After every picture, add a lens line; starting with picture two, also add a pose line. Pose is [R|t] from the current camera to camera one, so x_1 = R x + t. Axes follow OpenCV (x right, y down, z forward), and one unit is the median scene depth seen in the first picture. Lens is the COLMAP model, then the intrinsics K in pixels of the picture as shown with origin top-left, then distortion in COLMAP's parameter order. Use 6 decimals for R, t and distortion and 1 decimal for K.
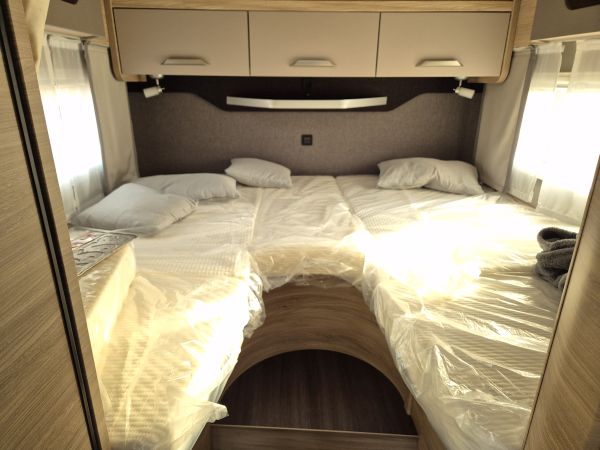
lens RADIAL K [[406.8, 0, 294.0], [0, 406.8, 225.9], [0, 0, 1]] dist [0.059859, -0.051595]
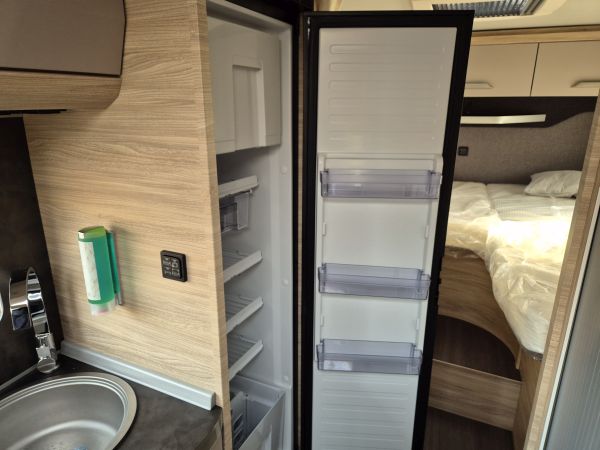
lens RADIAL K [[406.8, 0, 298.6], [0, 406.8, 230.1], [0, 0, 1]] dist [0.059859, -0.051595]
pose [[0.926014, 0.109945, -0.361124, 0.056309], [-0.126414, 0.991729, -0.022223, 0.119673], [0.355694, 0.066230, 0.932253, -0.294135]]
